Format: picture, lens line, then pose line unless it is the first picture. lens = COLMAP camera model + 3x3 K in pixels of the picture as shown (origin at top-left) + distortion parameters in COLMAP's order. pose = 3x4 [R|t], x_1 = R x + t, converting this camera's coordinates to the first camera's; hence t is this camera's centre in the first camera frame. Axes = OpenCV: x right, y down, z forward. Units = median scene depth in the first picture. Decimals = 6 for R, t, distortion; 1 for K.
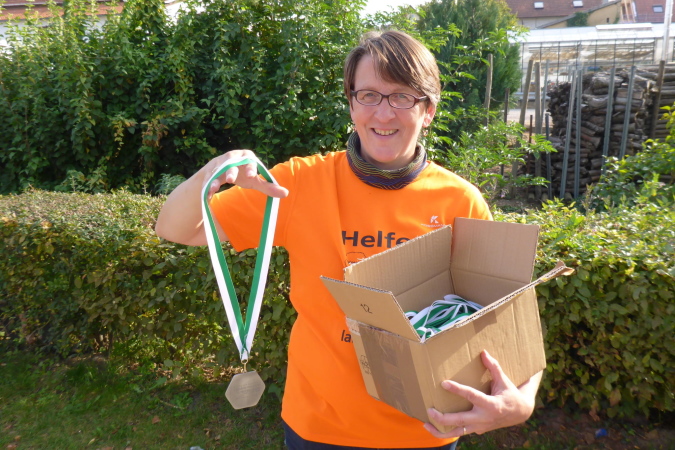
lens RADIAL K [[600.3, 0, 336.2], [0, 600.3, 226.4], [0, 0, 1]] dist [0.005862, 0.001733]
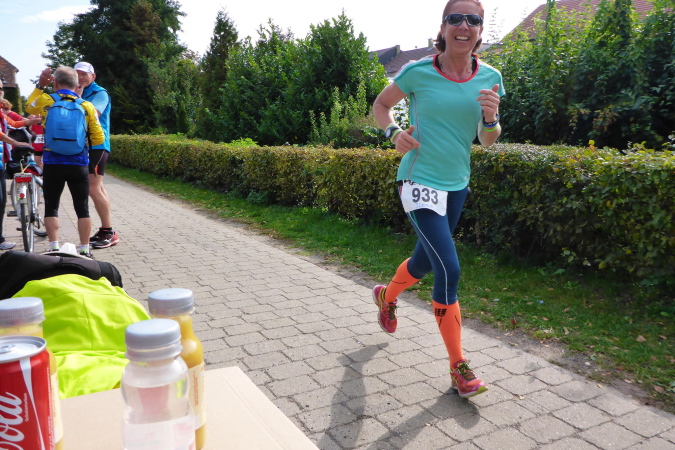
lens RADIAL K [[600.3, 0, 336.8], [0, 600.3, 224.0], [0, 0, 1]] dist [0.005862, 0.001733]
pose [[0.730210, 0.118071, -0.672943, 0.123989], [-0.157492, 0.987517, 0.002370, 0.121603], [0.664823, 0.104253, 0.739690, -0.180090]]
